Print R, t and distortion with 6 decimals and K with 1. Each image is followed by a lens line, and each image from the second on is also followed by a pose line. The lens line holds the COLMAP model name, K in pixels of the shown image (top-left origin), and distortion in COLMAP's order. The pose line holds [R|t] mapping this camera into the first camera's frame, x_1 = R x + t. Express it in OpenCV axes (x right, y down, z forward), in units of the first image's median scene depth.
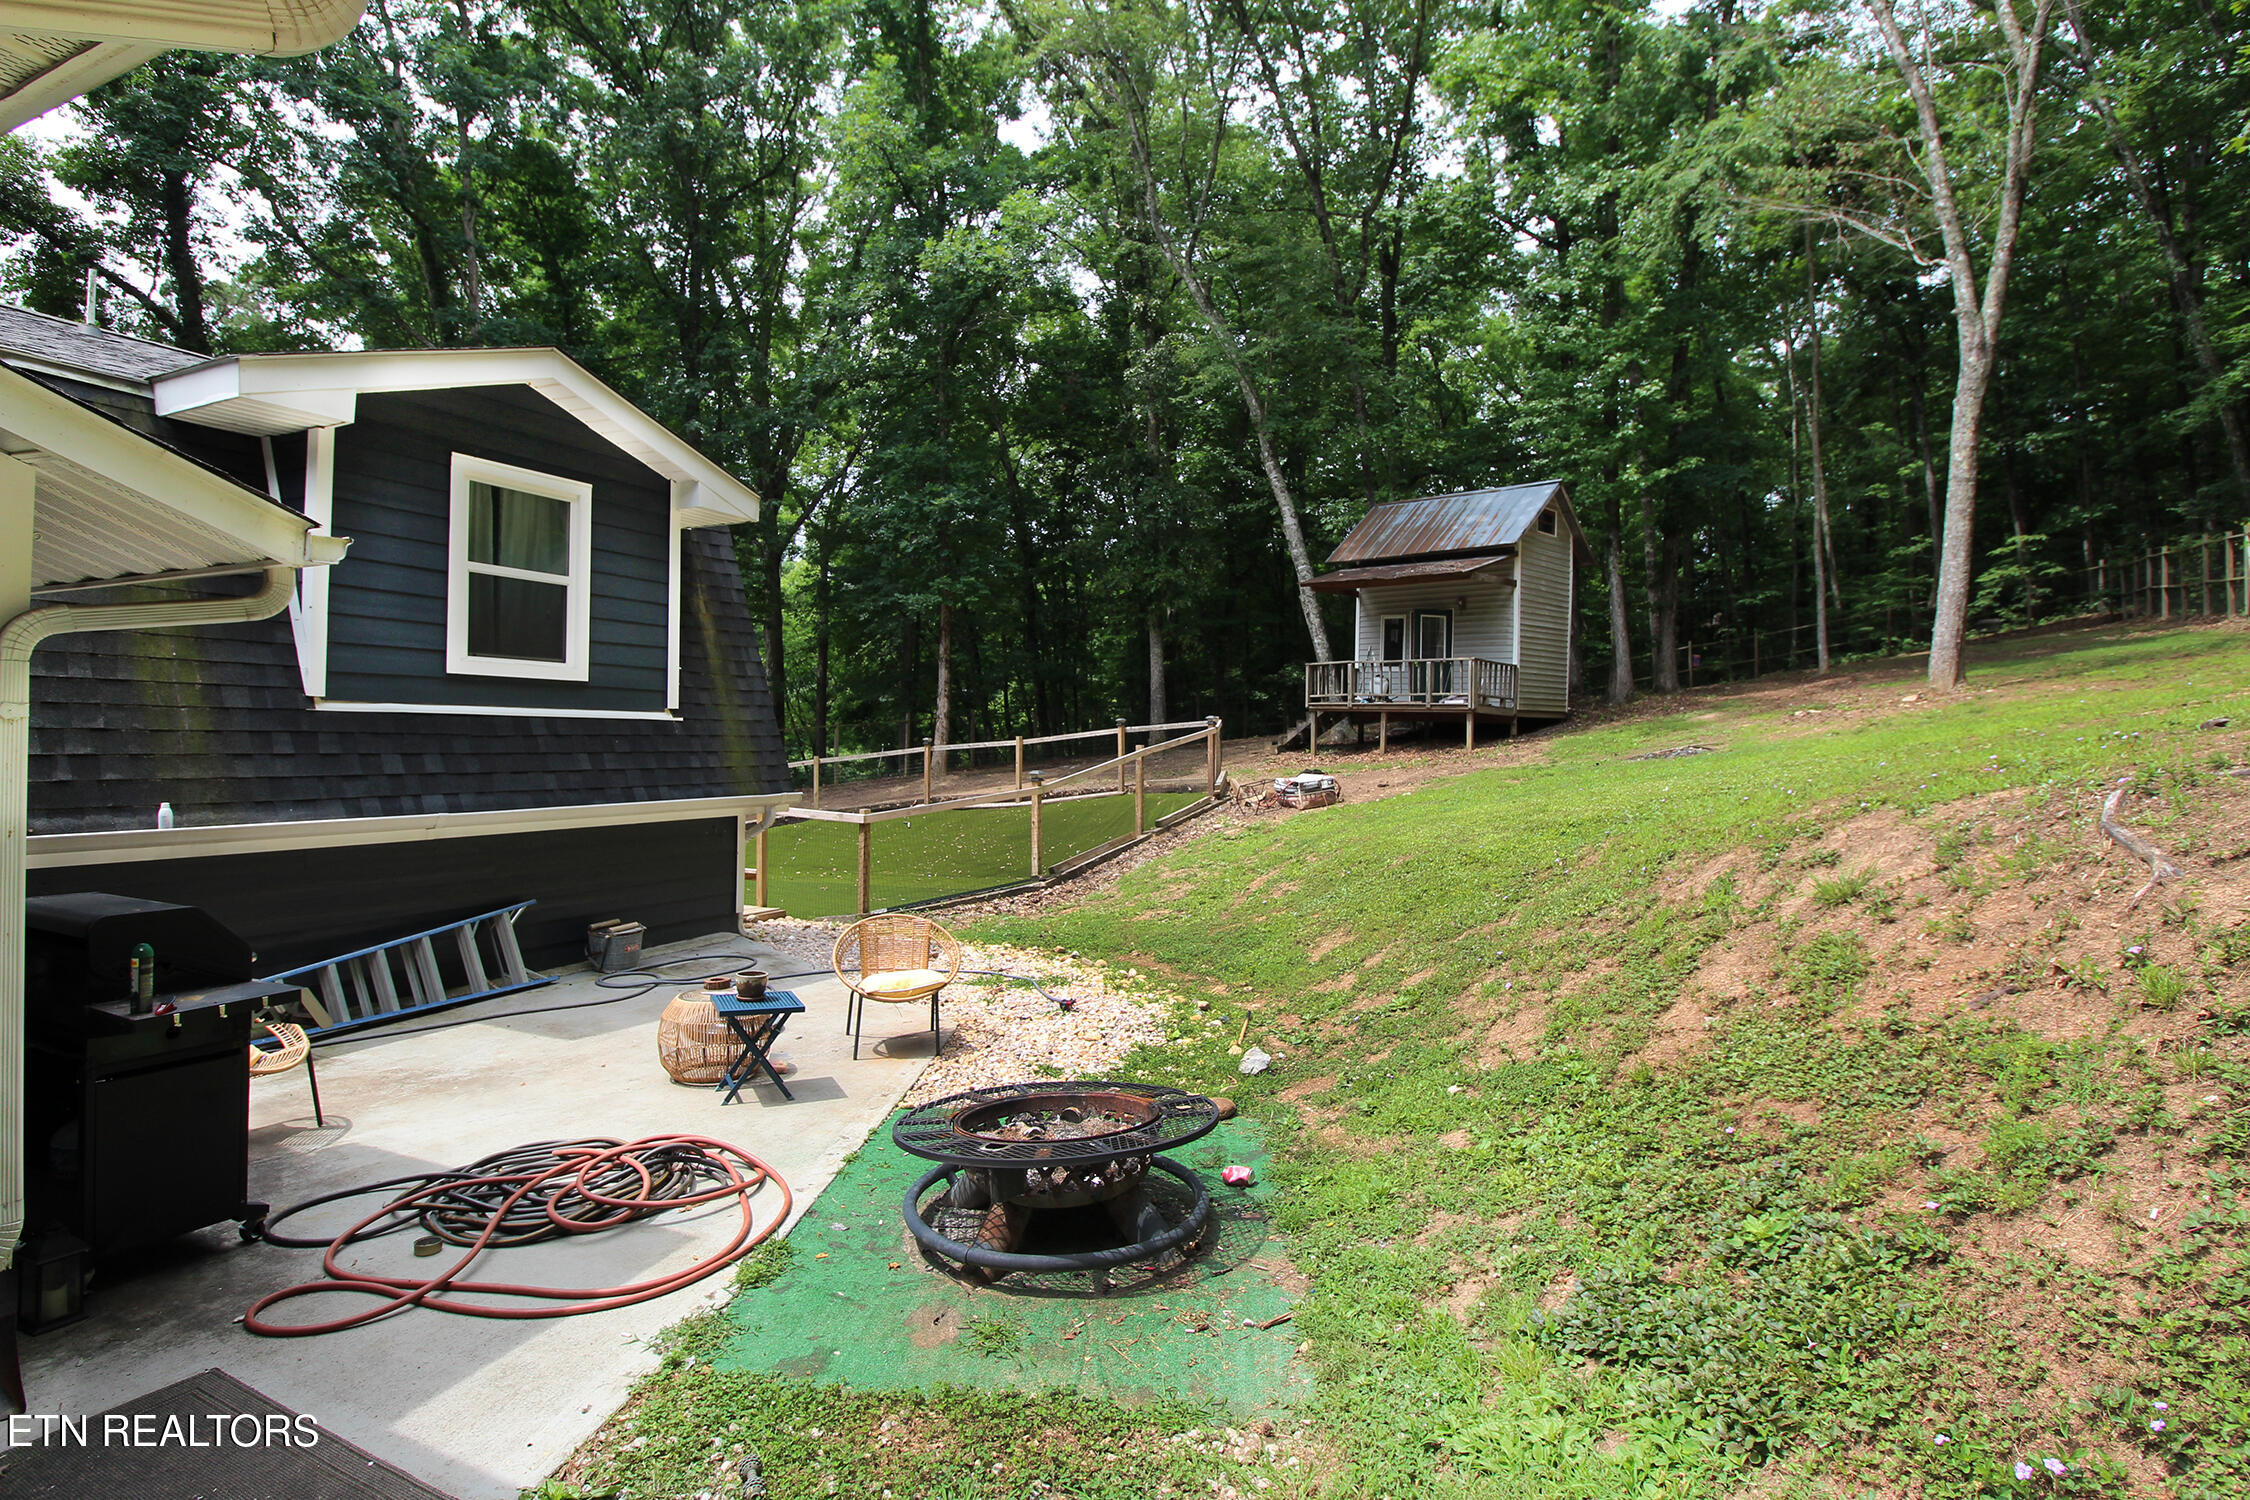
lens RADIAL K [[1118.4, 0, 1129.7], [0, 1118.4, 742.1], [0, 0, 1]] dist [-0.002503, -0.000816]
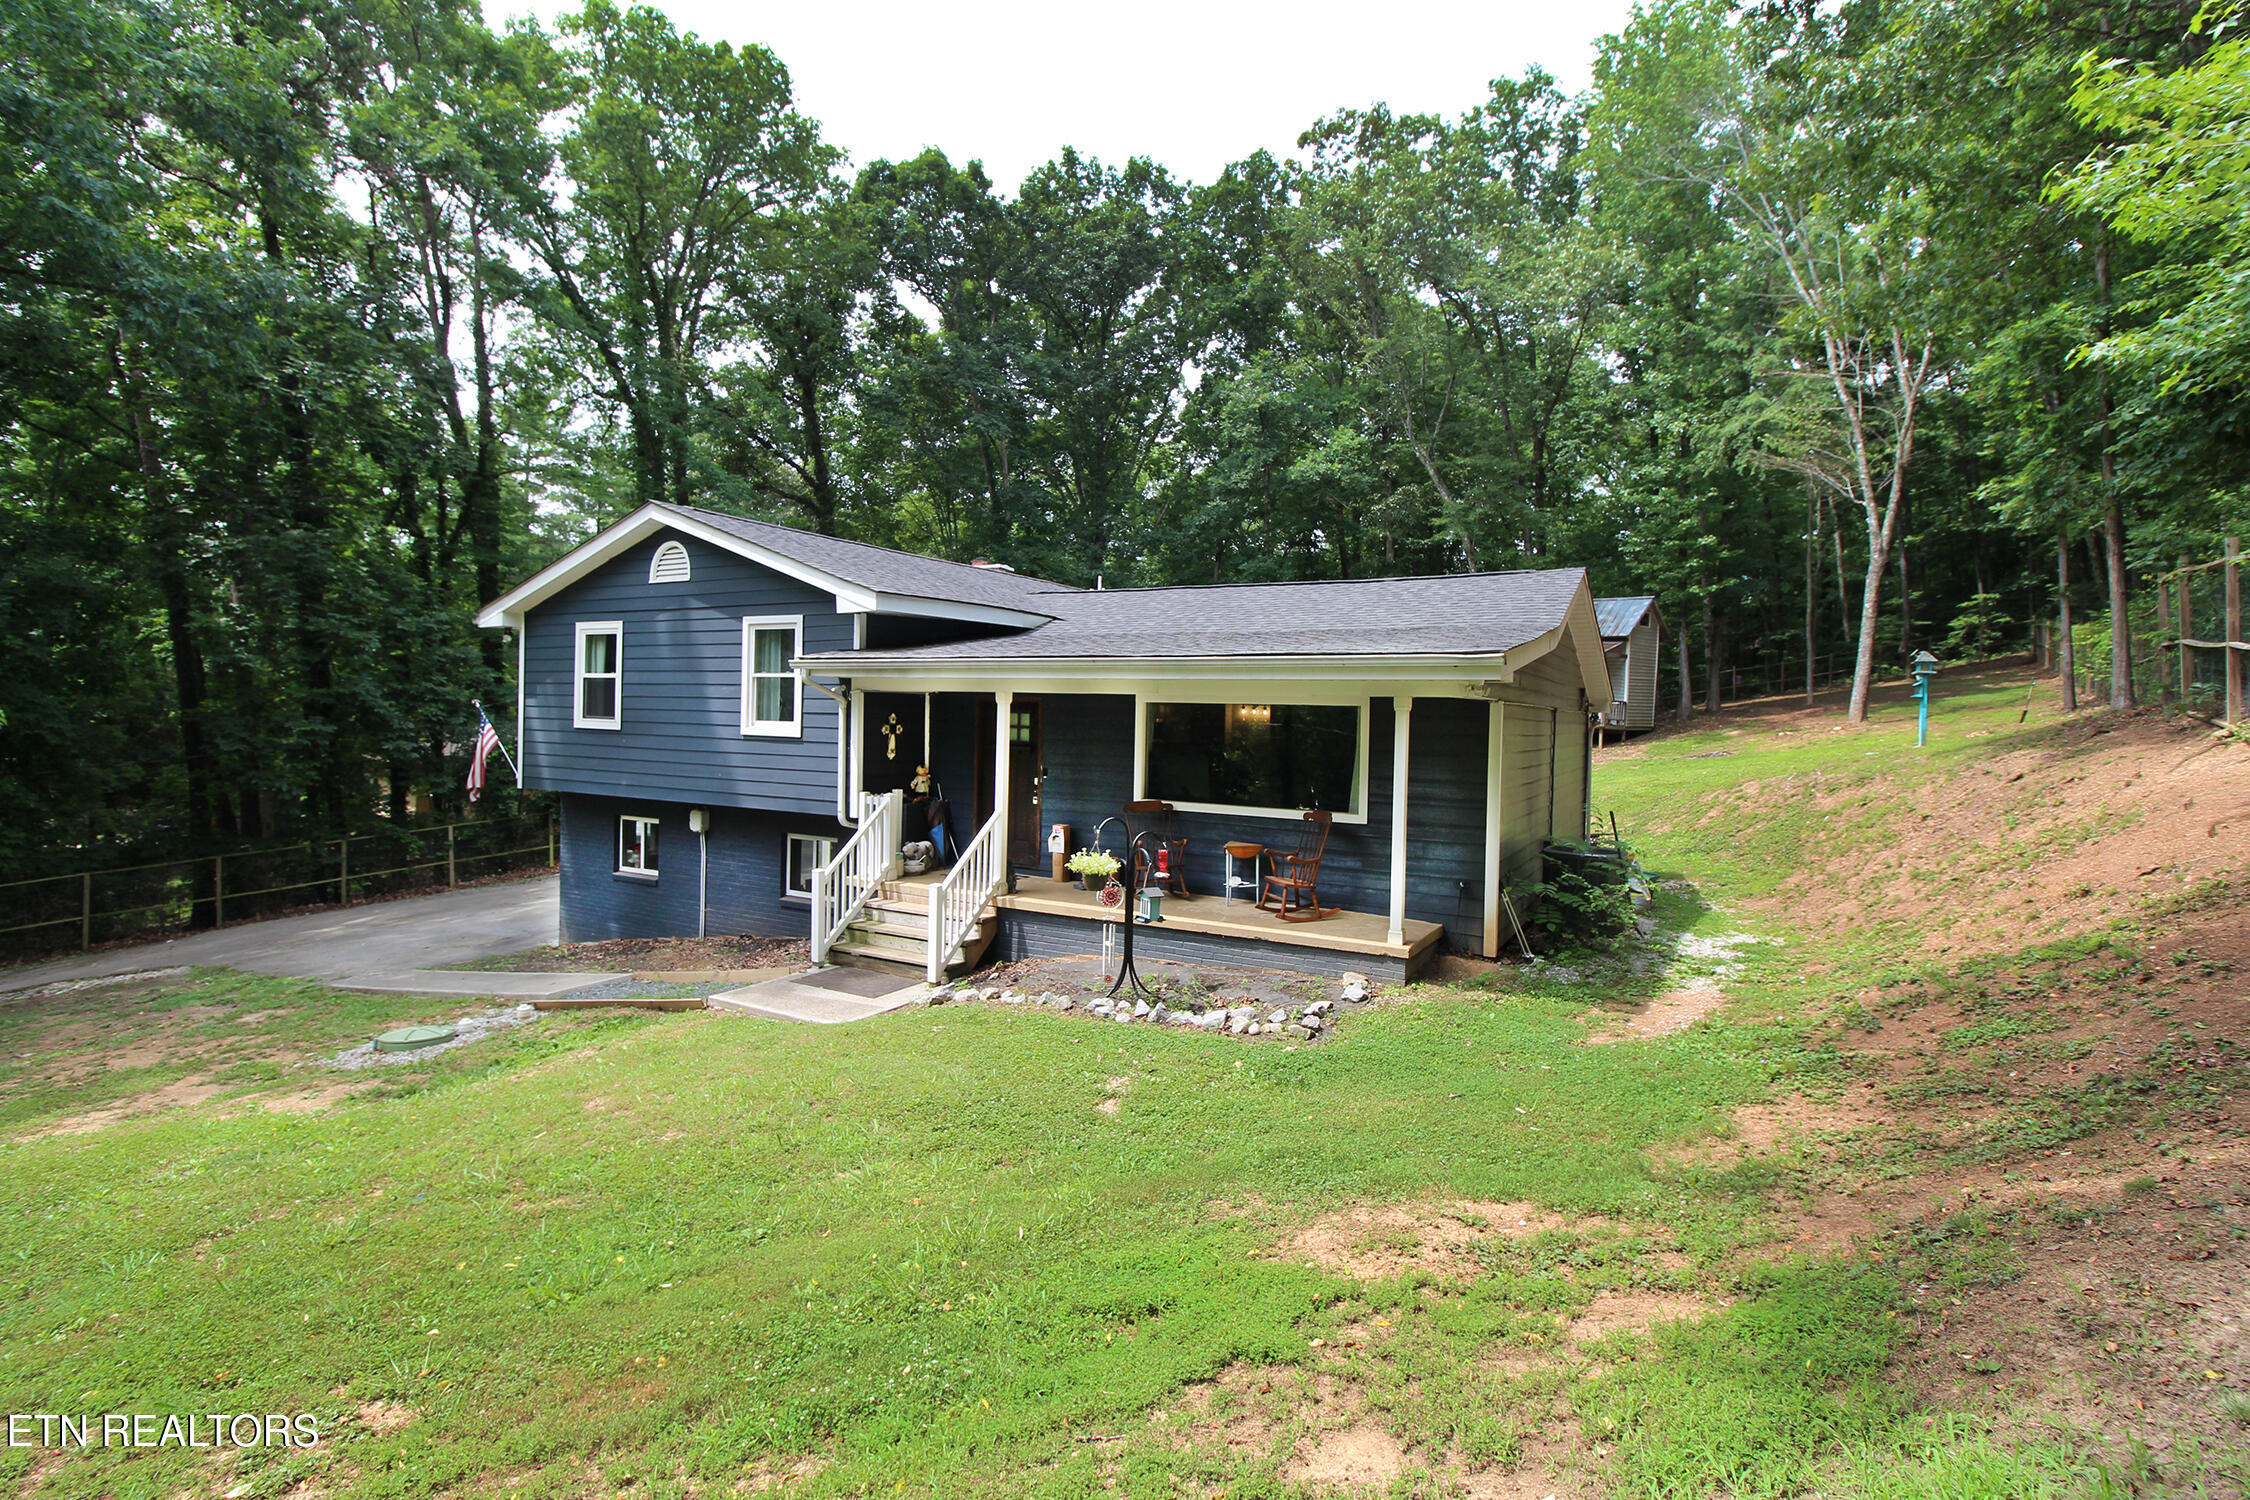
lens RADIAL K [[1057.4, 0, 1122.6], [0, 1057.4, 737.7], [0, 0, 1]] dist [-0.003363, -0.001100]
pose [[0.997571, 0.016535, -0.067666, -0.307819], [-0.015059, 0.999638, 0.022275, -0.031834], [0.068010, -0.021202, 0.997459, -0.668410]]
